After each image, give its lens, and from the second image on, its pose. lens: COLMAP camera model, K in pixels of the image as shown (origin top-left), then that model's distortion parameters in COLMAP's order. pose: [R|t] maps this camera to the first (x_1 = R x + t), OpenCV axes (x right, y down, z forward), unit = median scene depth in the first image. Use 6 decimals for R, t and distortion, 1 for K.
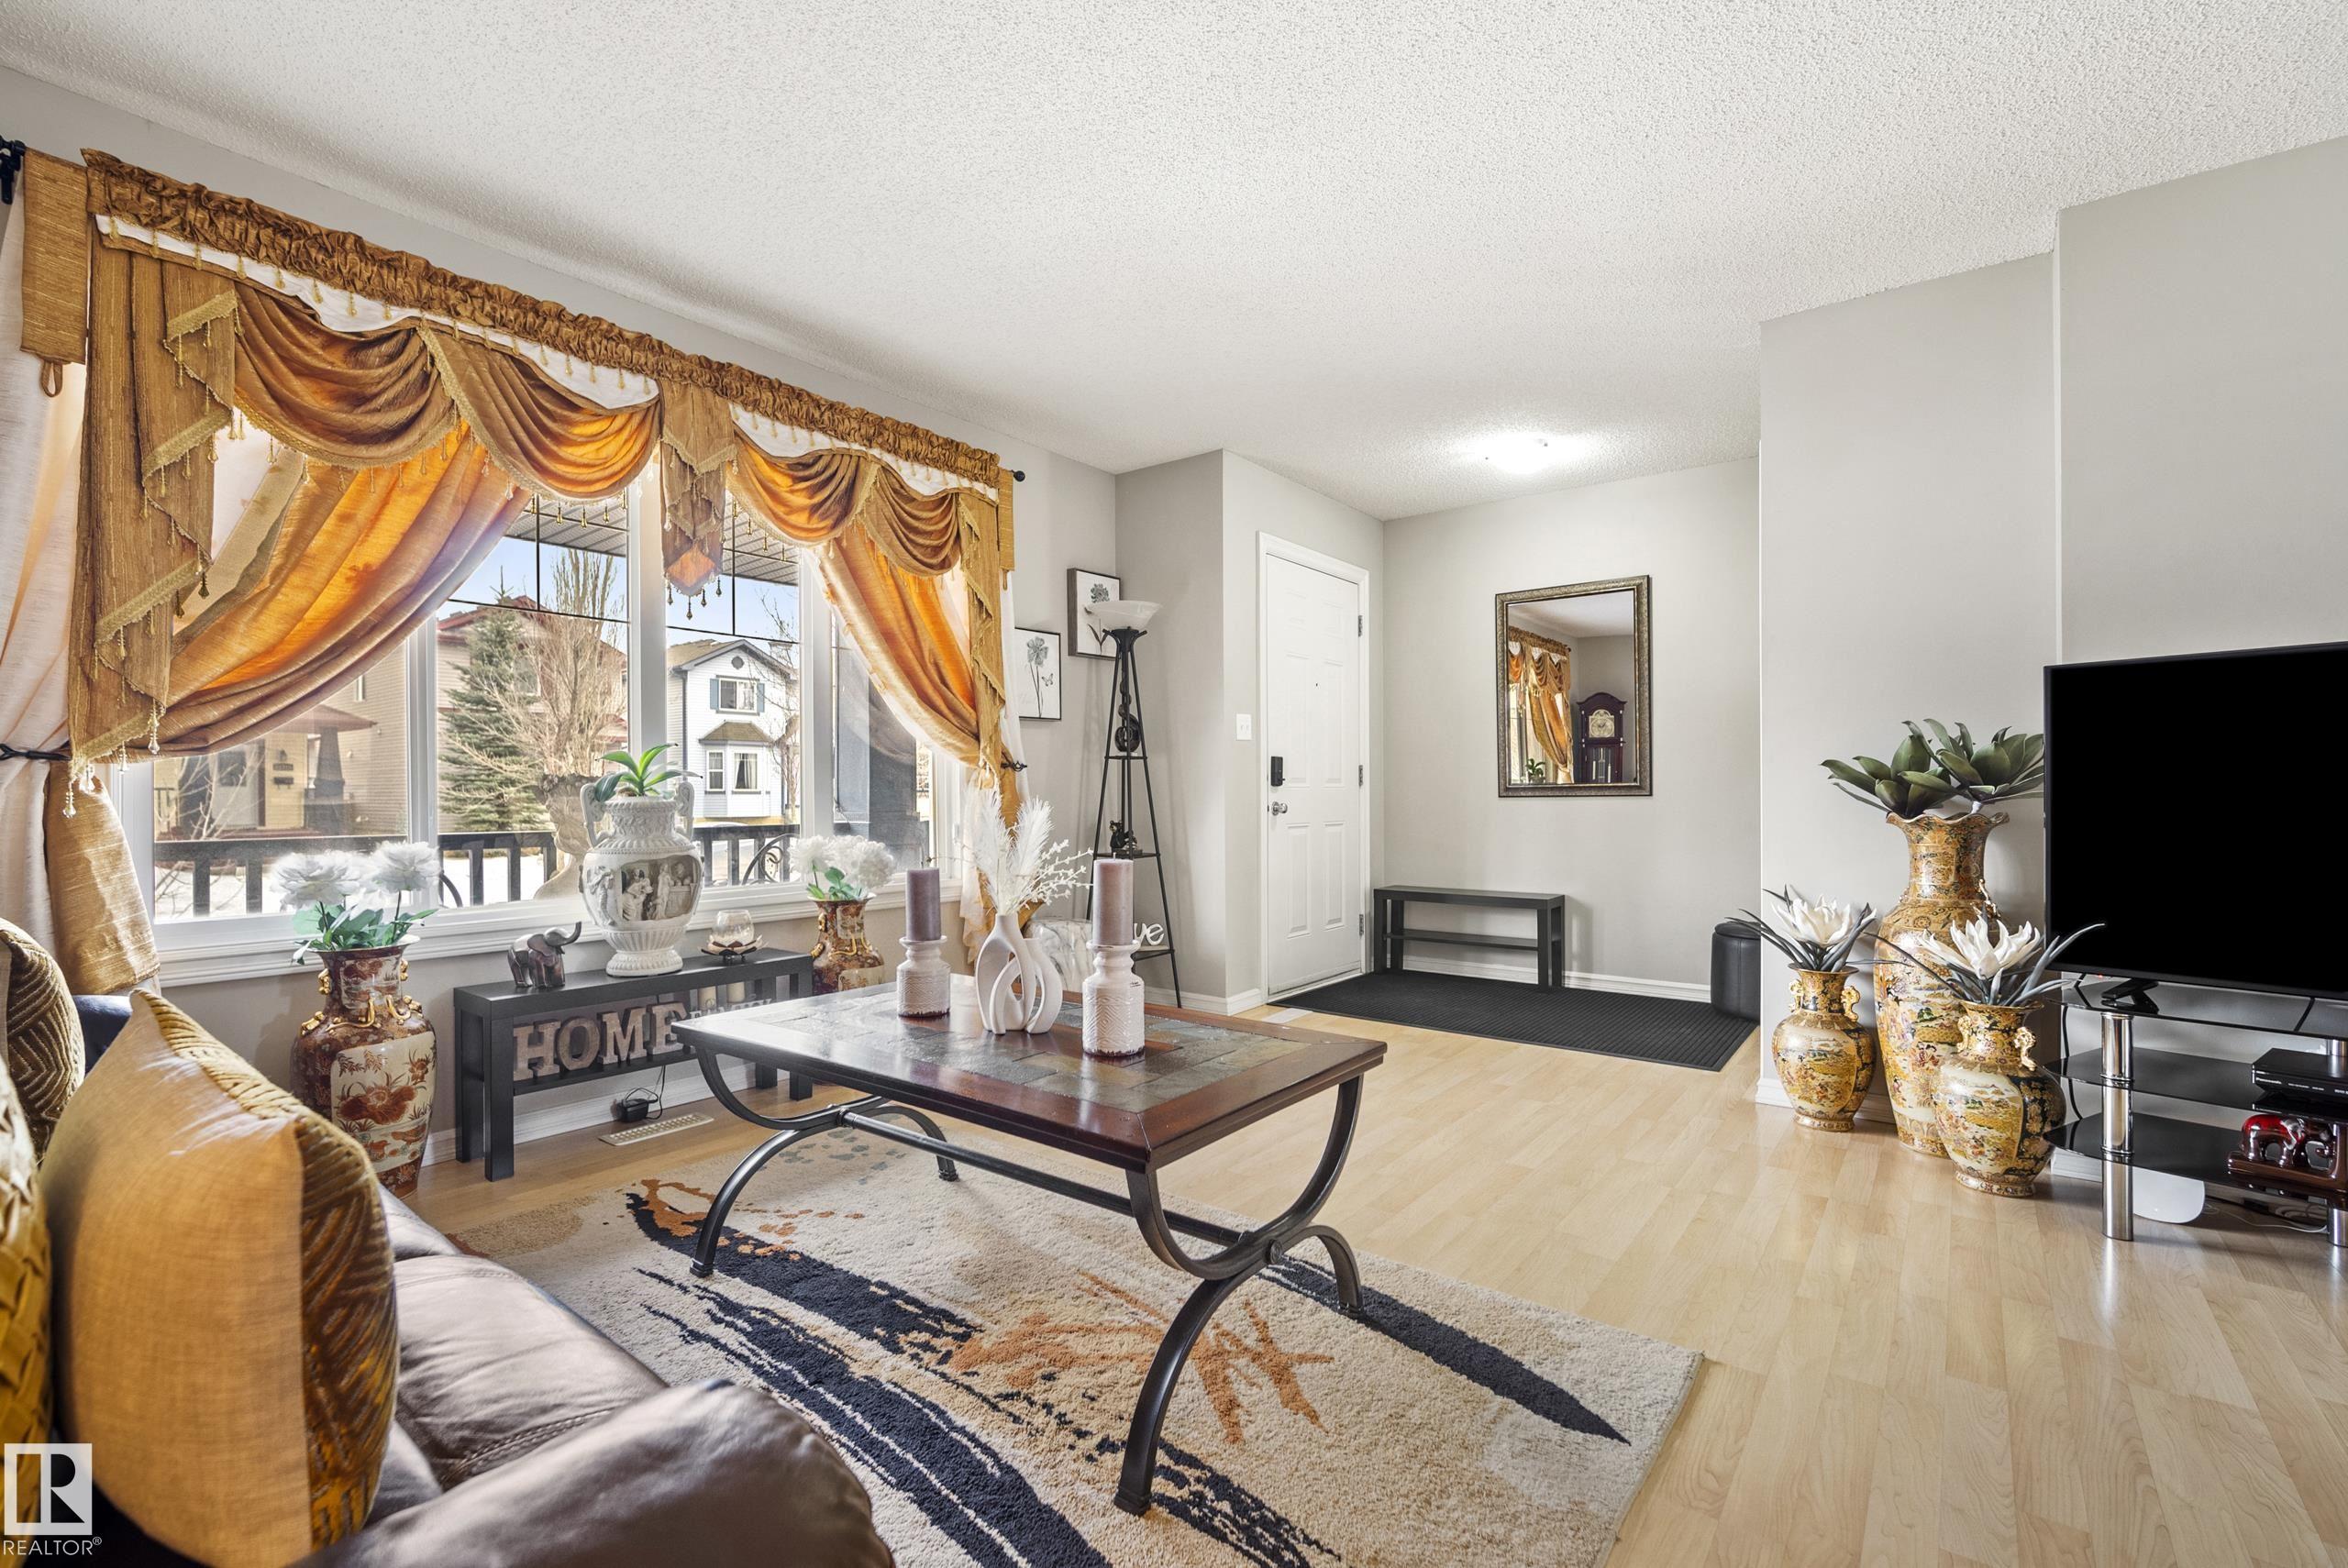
lens RADIAL K [[1051.7, 0, 1173.0], [0, 1051.7, 790.9], [0, 0, 1]] dist [0.002631, 0.000532]
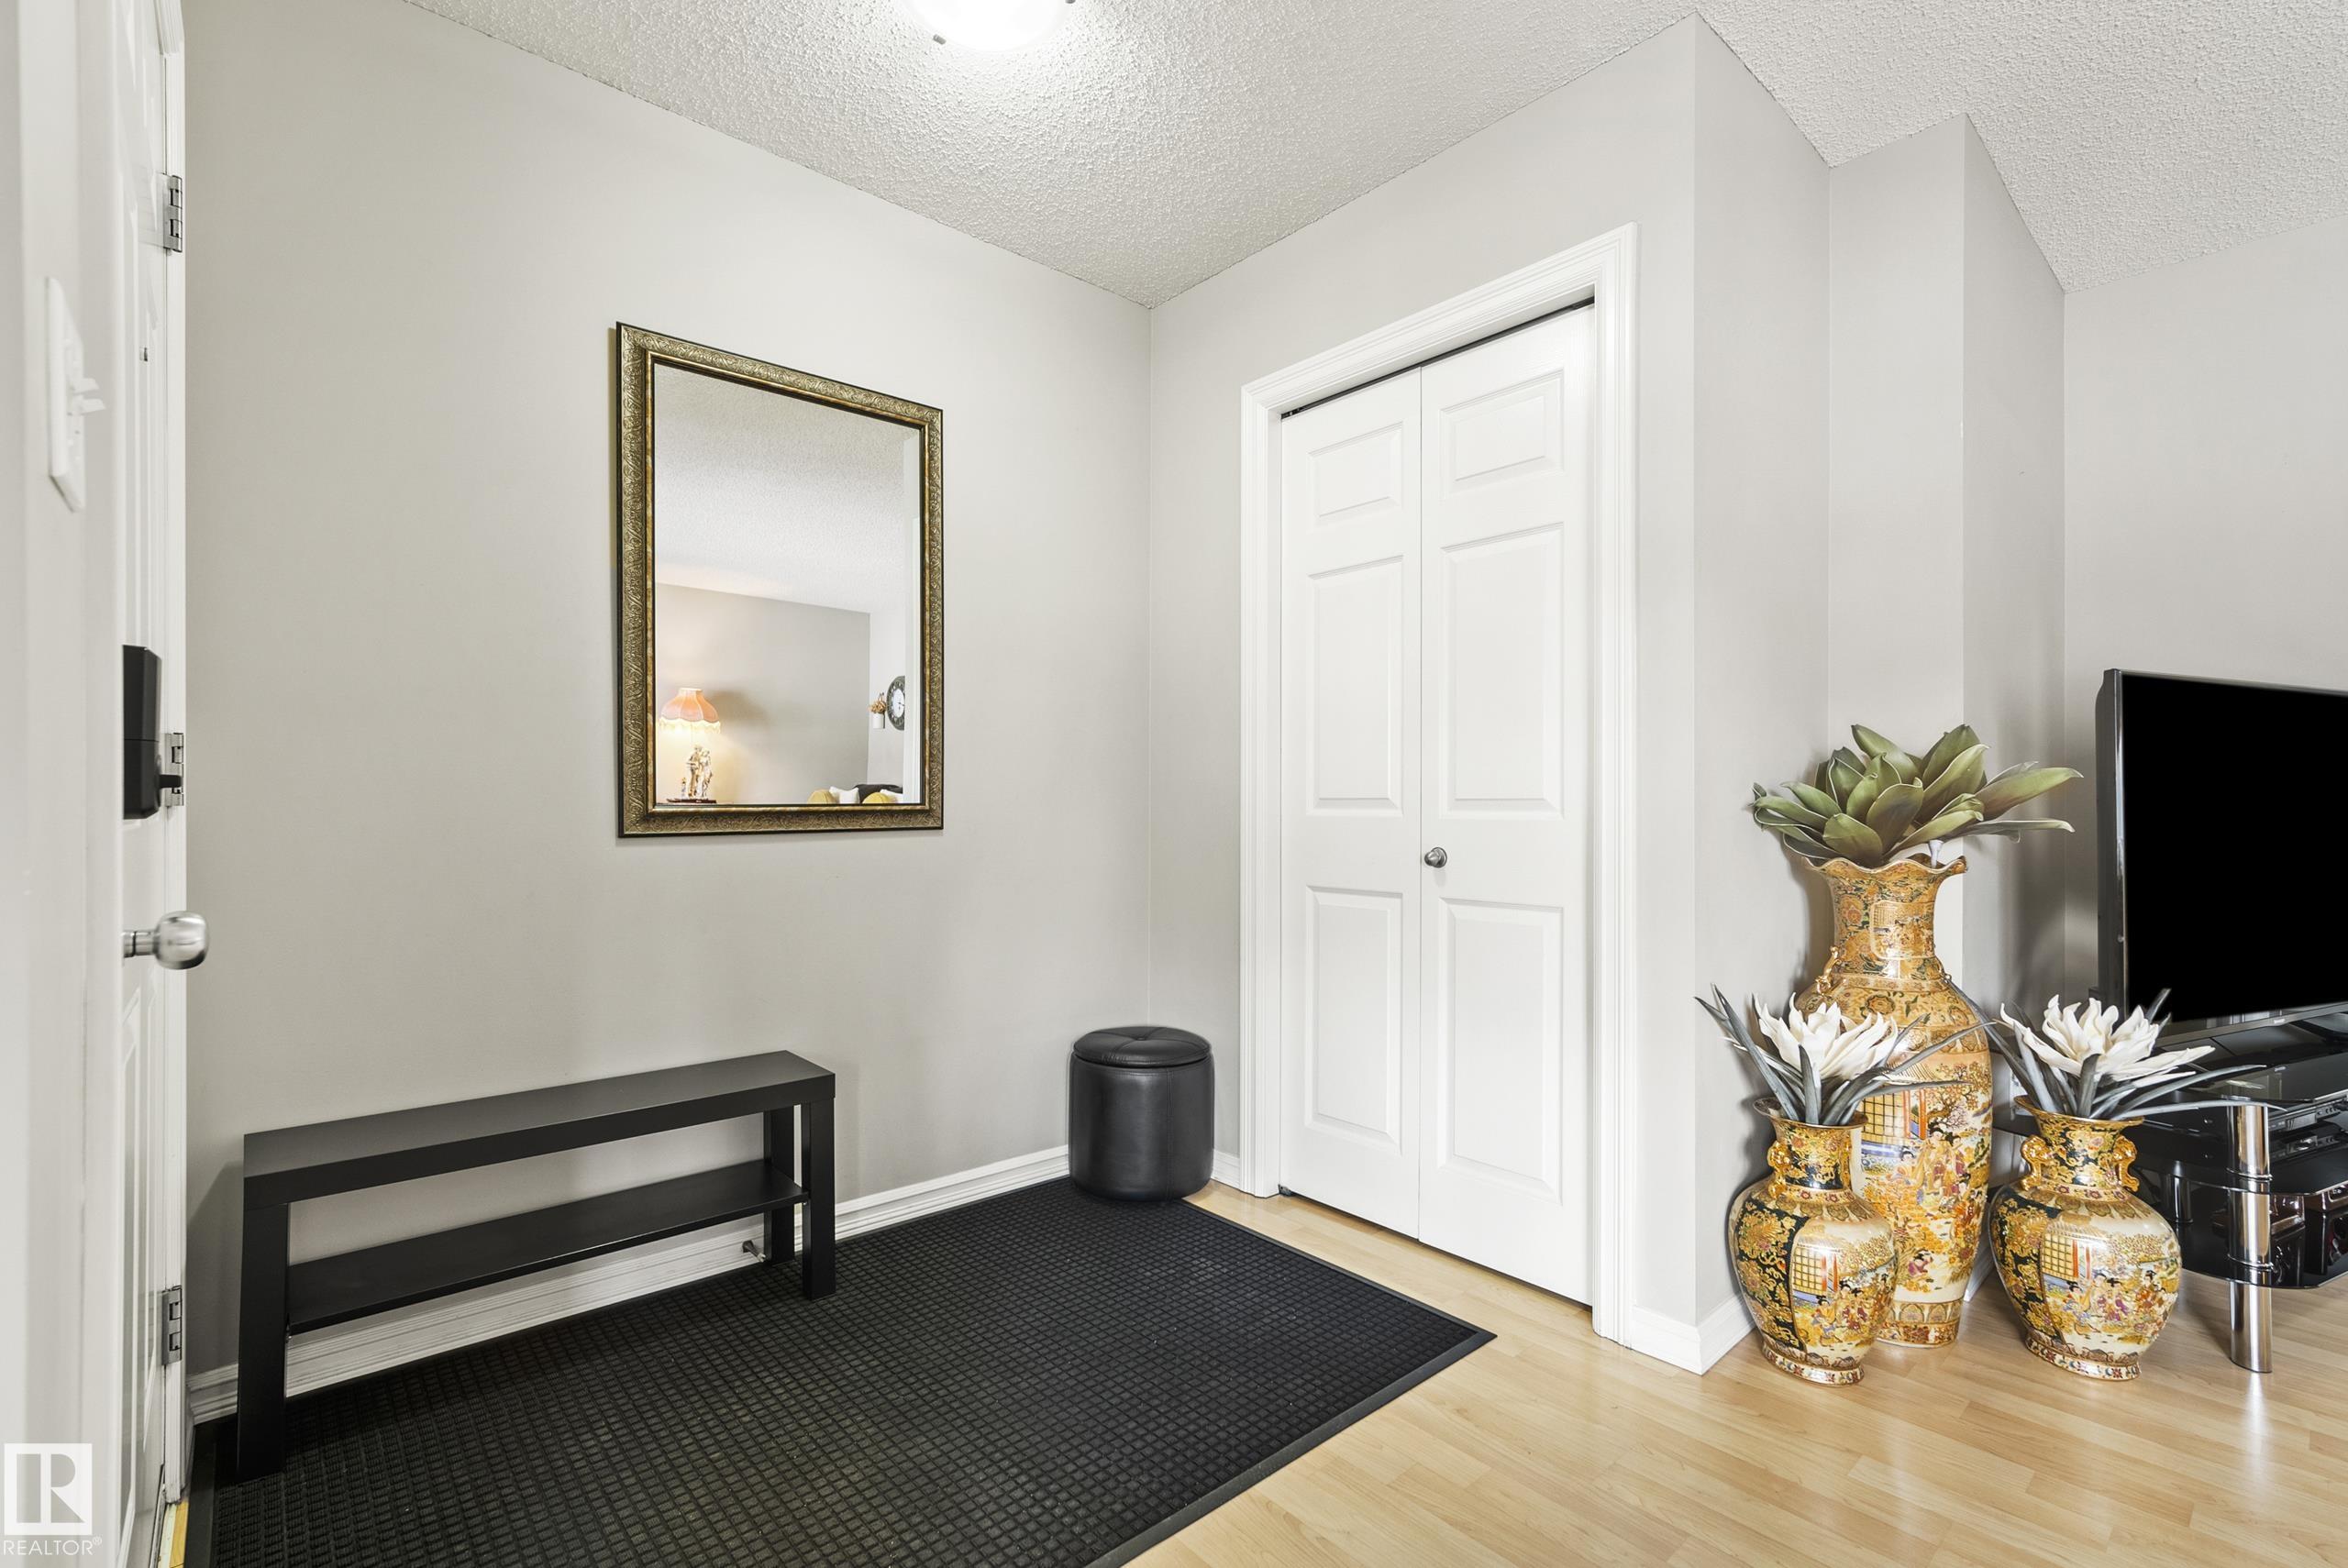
lens RADIAL K [[1051.7, 0, 1174.8], [0, 1051.7, 777.6], [0, 0, 1]] dist [0.002631, 0.000532]
pose [[0.205863, -0.005376, 0.978566, -0.055486], [-0.000159, 0.999985, 0.005527, -0.027042], [-0.978581, -0.001293, 0.205859, 1.023067]]
